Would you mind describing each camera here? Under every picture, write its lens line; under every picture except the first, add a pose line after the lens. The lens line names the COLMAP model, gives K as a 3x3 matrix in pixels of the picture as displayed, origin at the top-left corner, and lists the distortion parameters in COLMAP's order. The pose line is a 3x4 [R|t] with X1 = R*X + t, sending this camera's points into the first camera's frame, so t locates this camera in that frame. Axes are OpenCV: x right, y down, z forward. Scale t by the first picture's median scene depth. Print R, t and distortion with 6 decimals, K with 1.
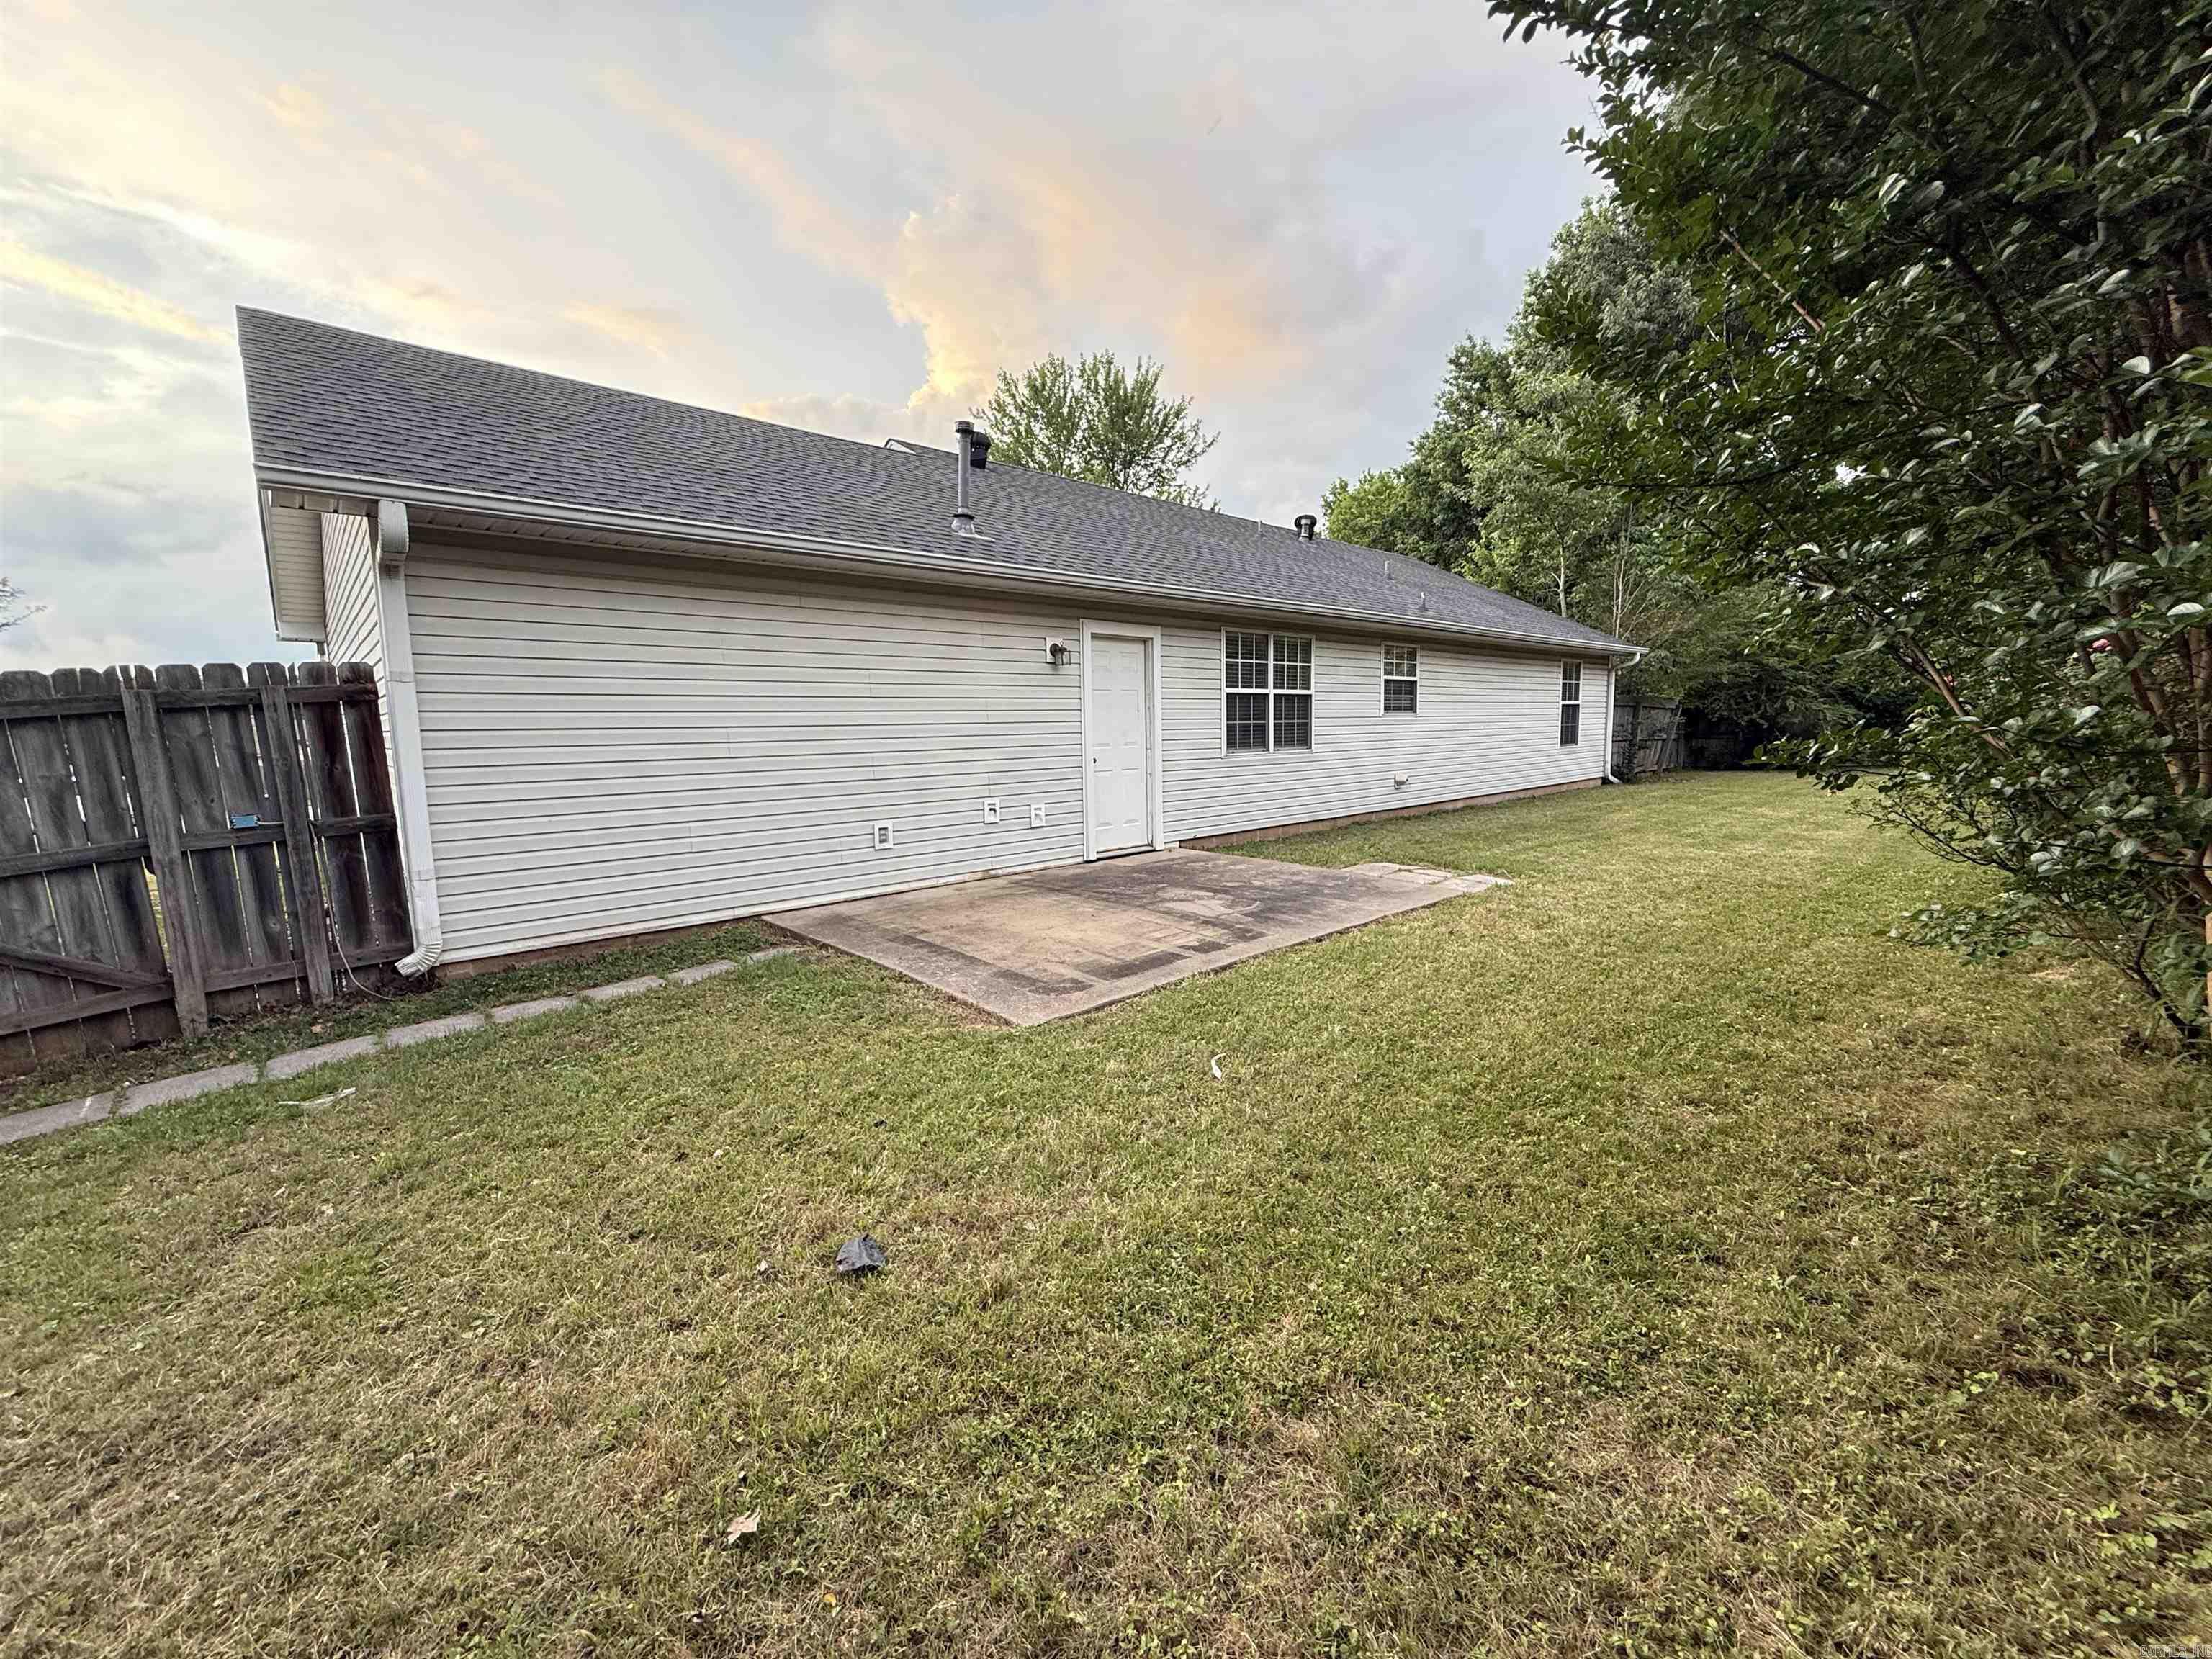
lens RADIAL K [[882.7, 0, 1104.9], [0, 882.7, 838.3], [0, 0, 1]] dist [0.000147, 0.000373]
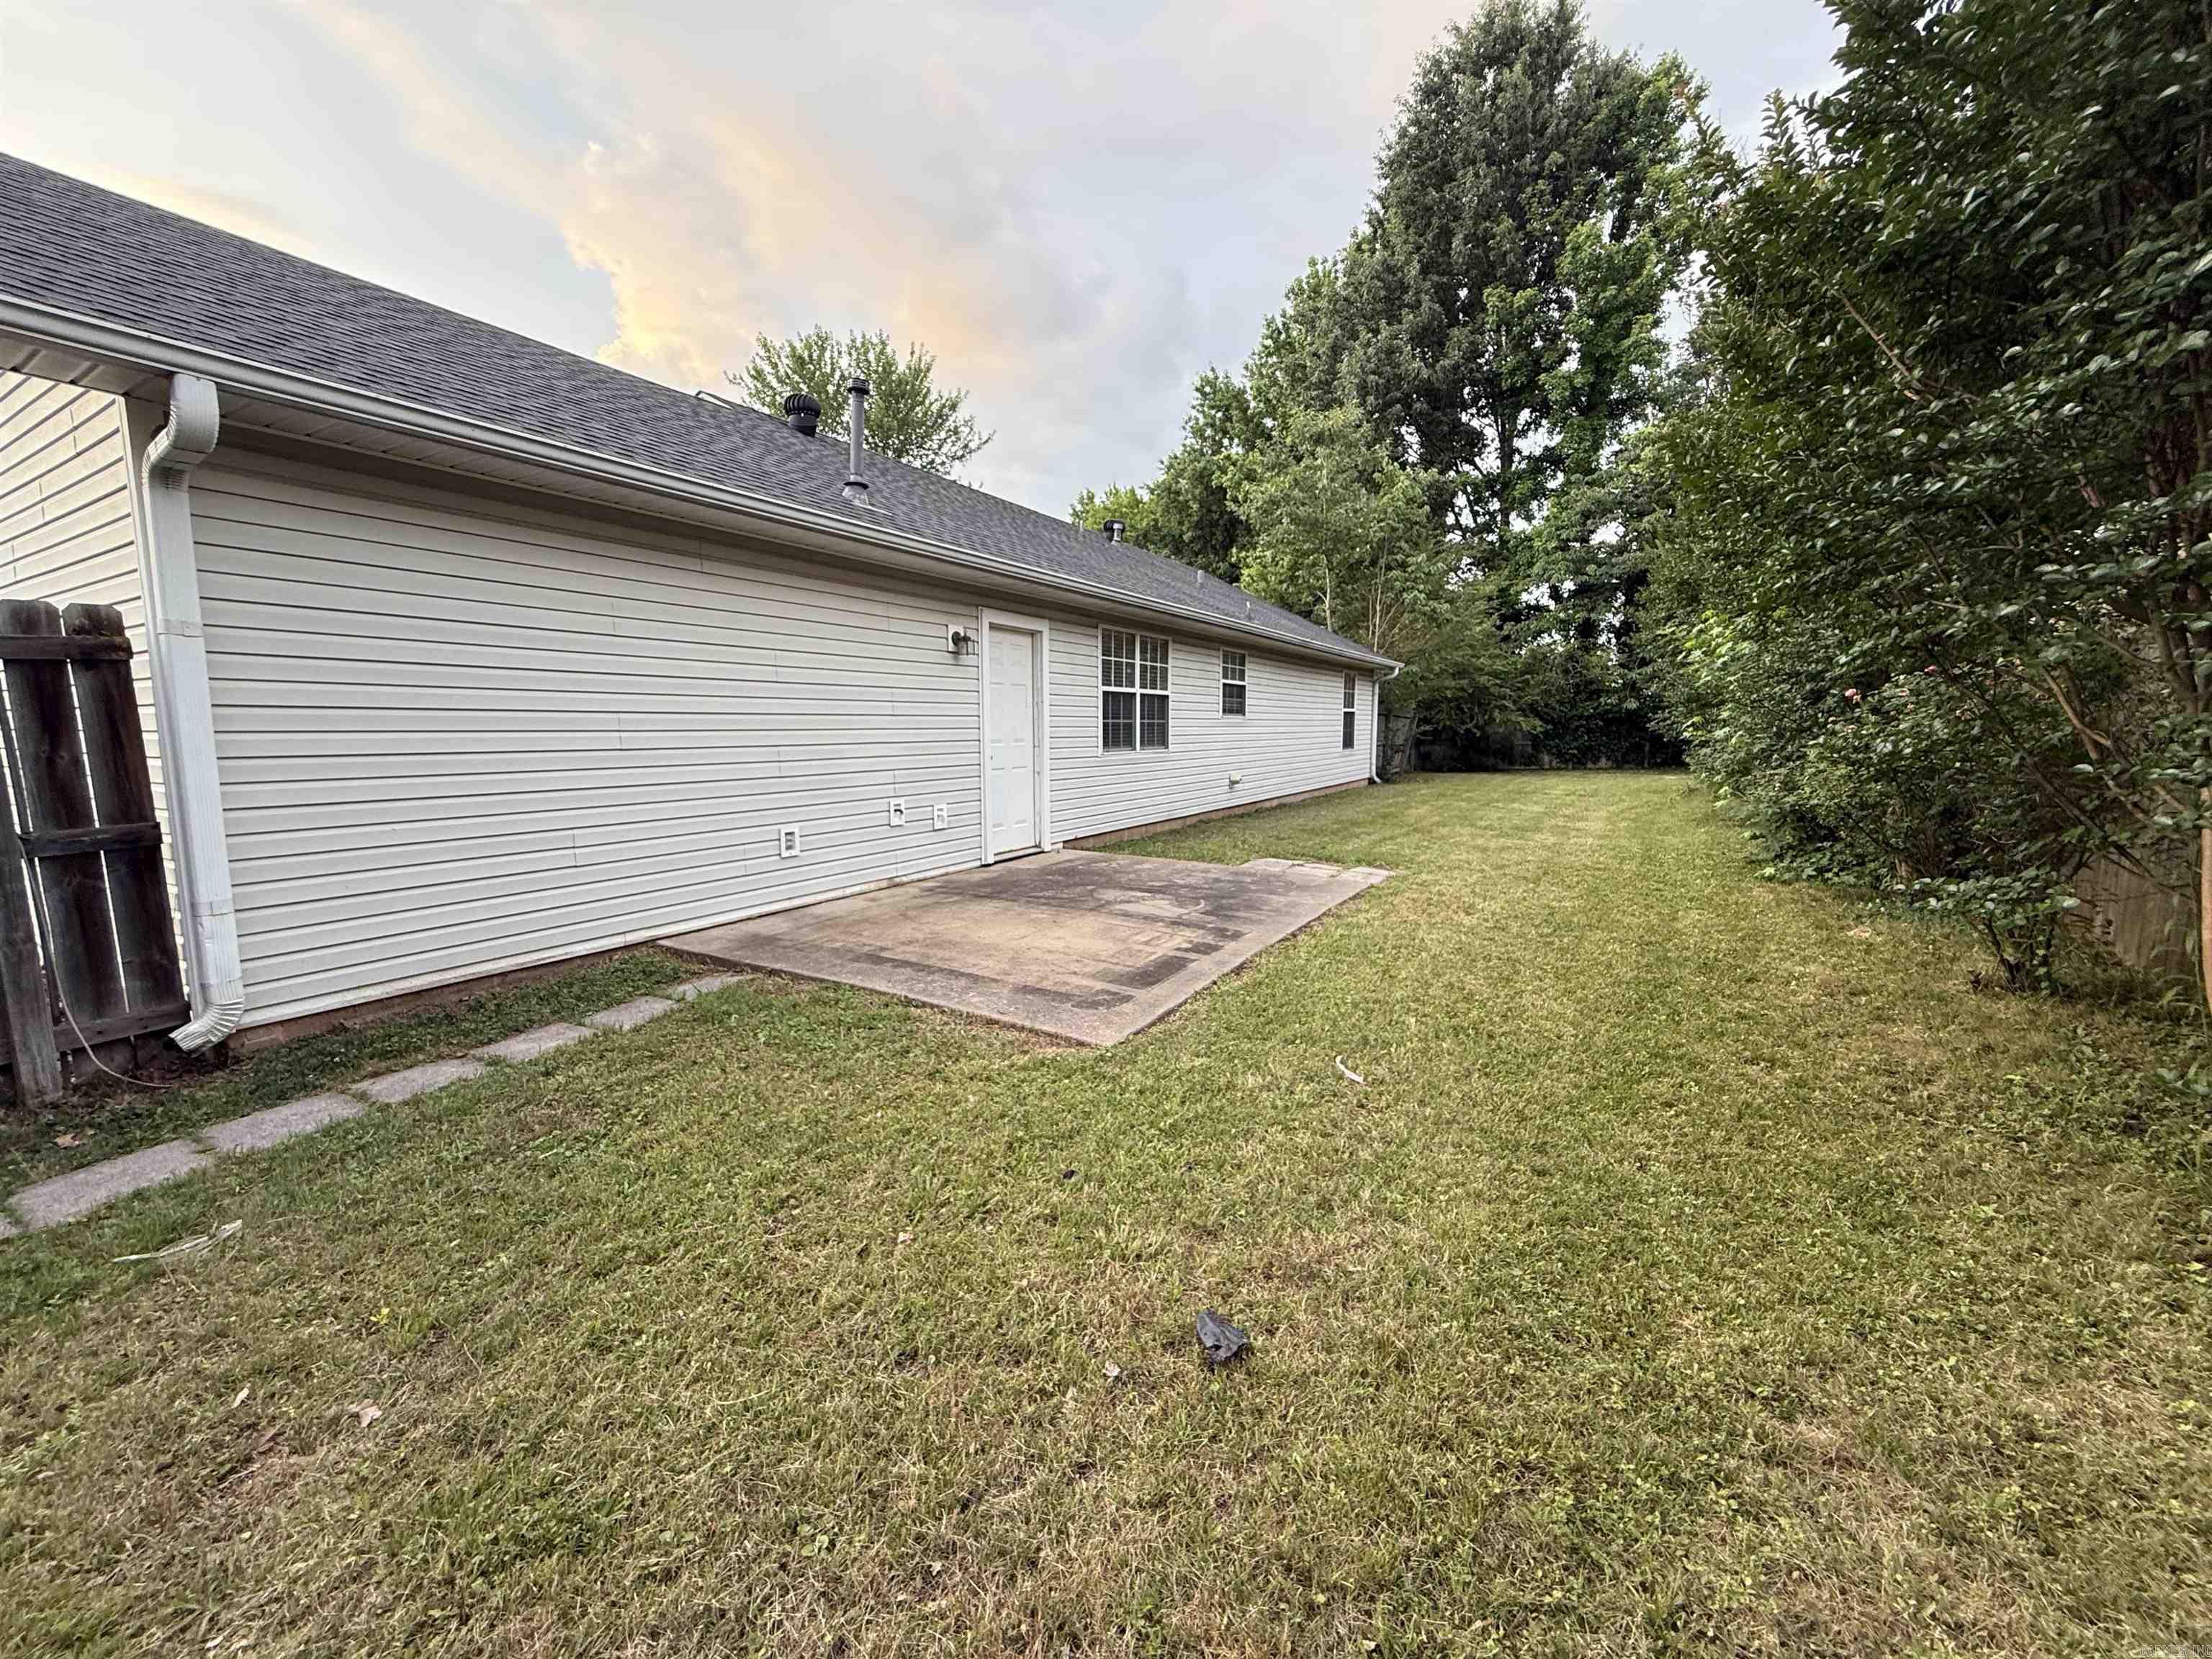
lens RADIAL K [[882.7, 0, 1104.5], [0, 882.7, 837.8], [0, 0, 1]] dist [0.000147, 0.000373]
pose [[0.956432, -0.018628, 0.291360, -0.263919], [0.019360, 0.999813, 0.000373, -0.001192], [-0.291313, 0.005284, 0.956613, 0.096425]]
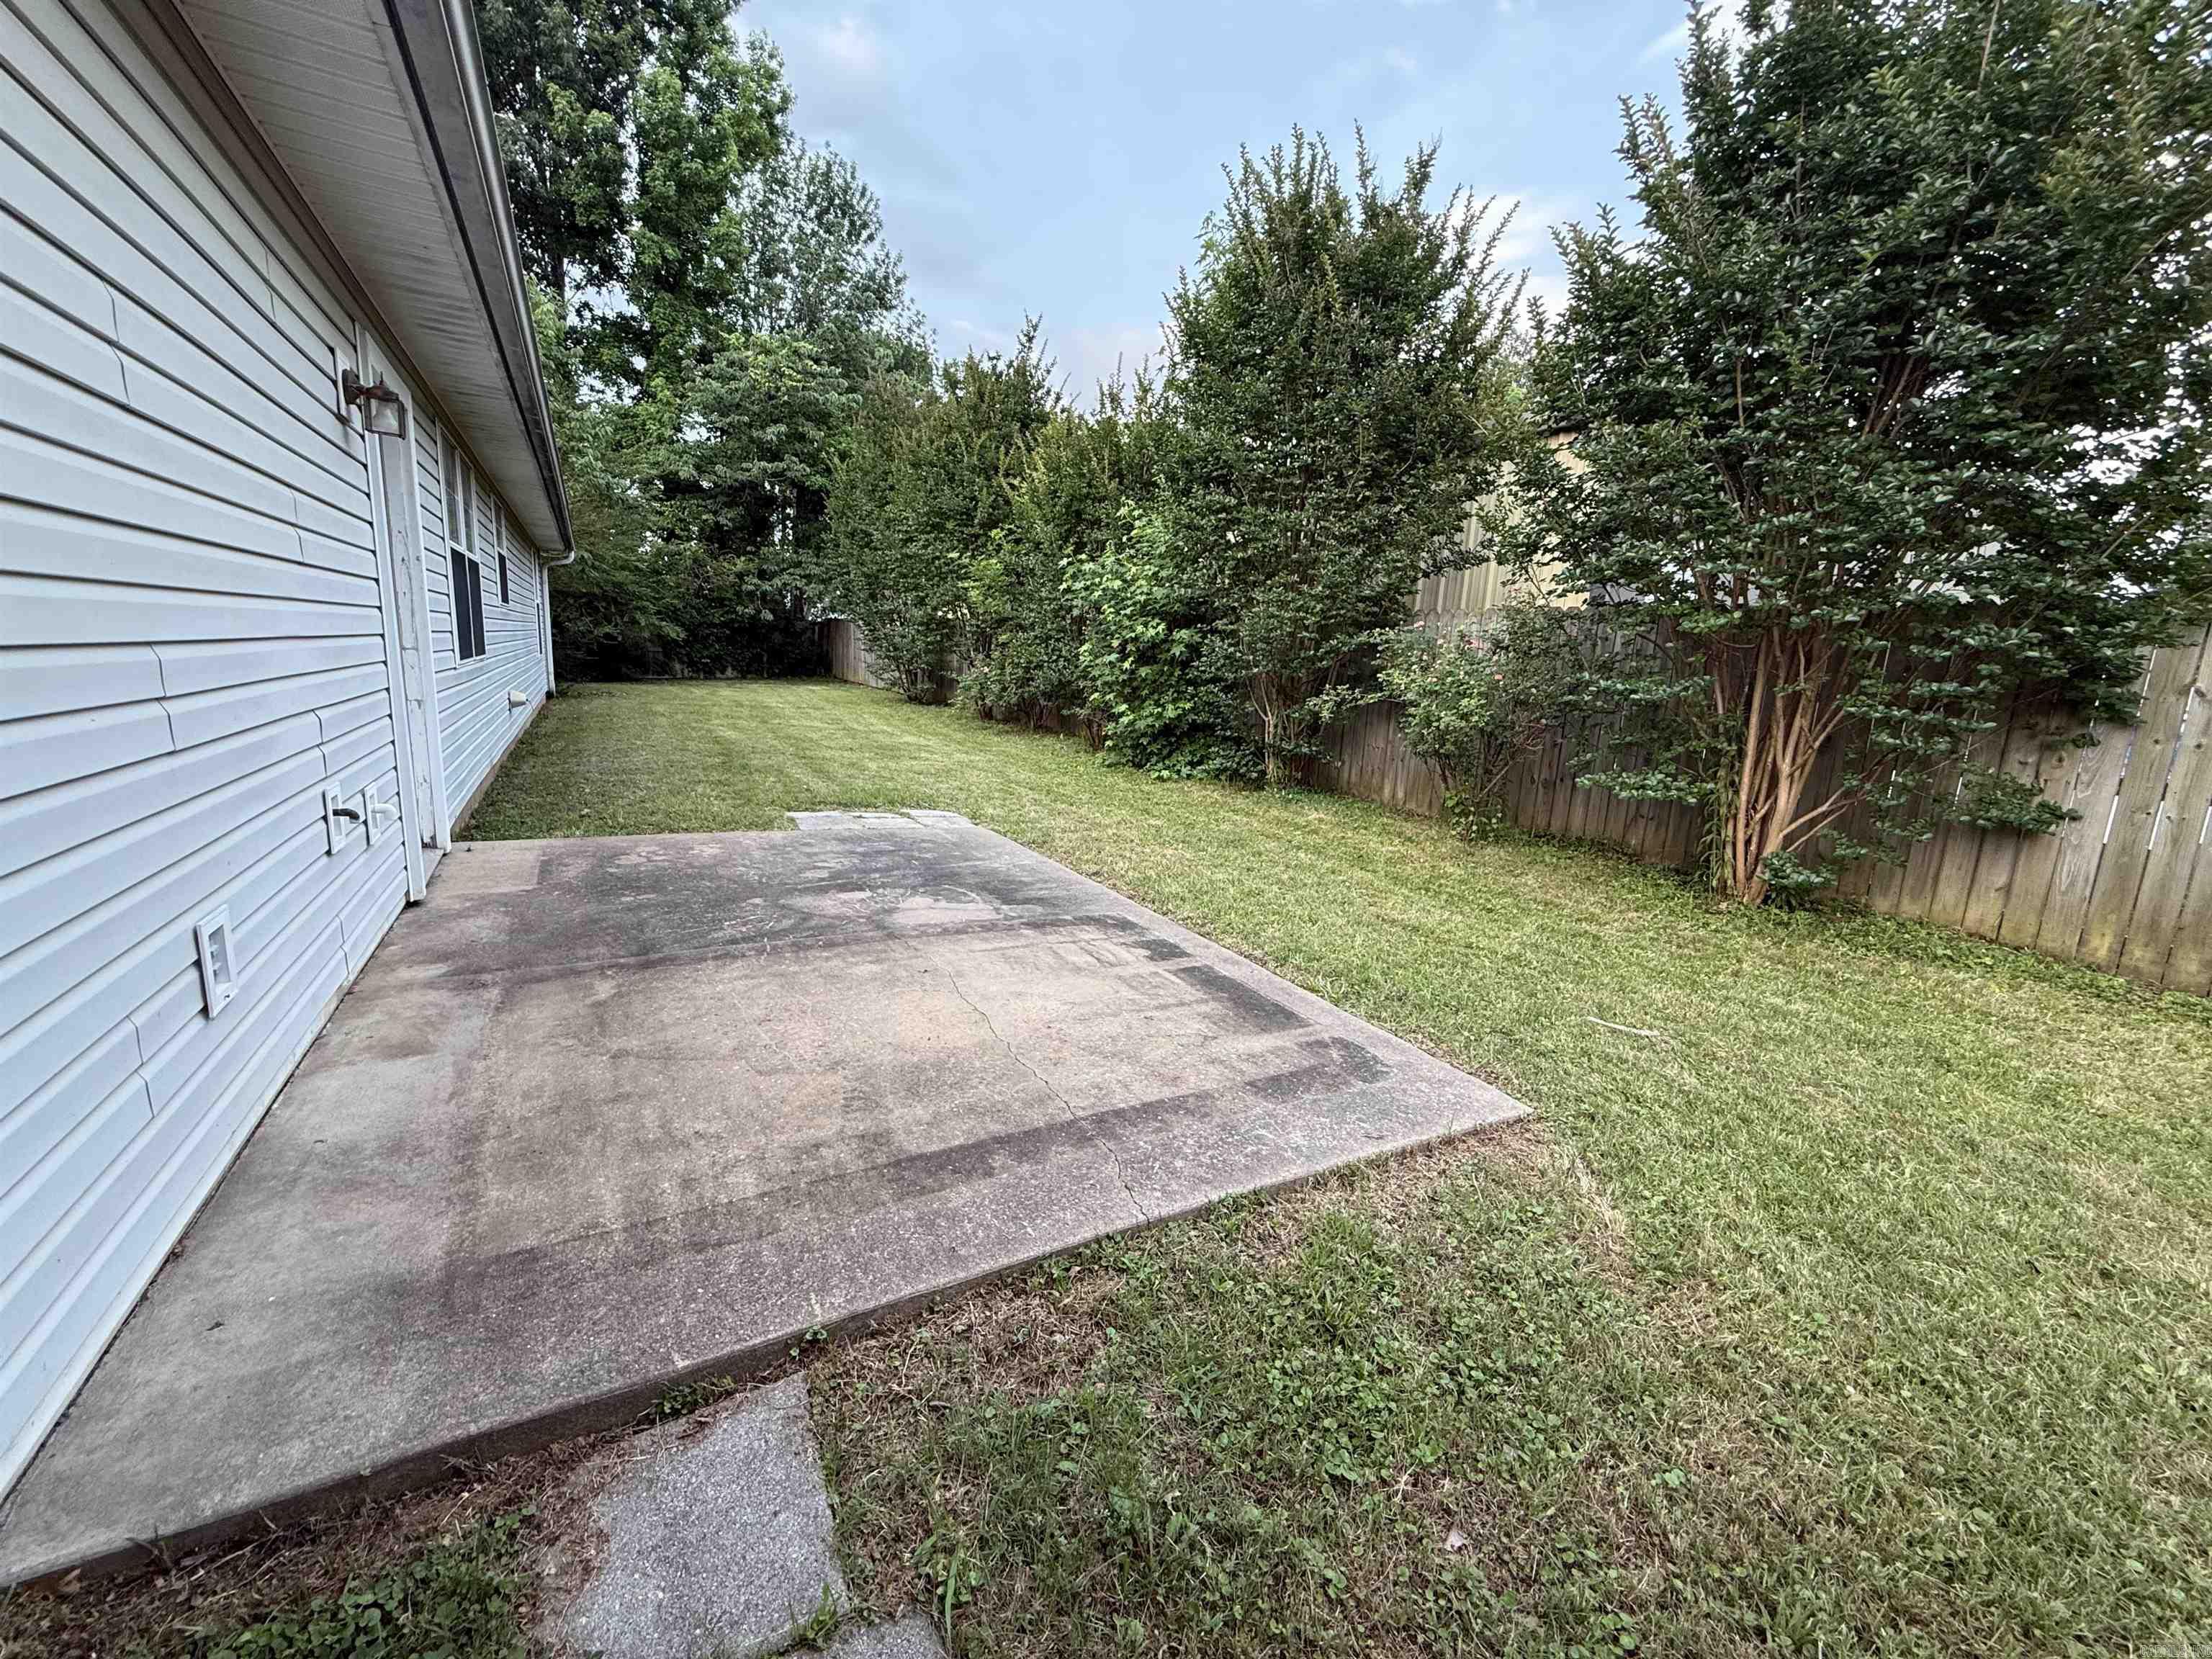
lens RADIAL K [[882.7, 0, 1099.9], [0, 882.7, 830.4], [0, 0, 1]] dist [0.000147, 0.000373]
pose [[0.221973, -0.158005, 0.962165, -0.564015], [0.065817, 0.986960, 0.146893, -0.080798], [-0.972829, 0.030721, 0.229478, 0.860614]]
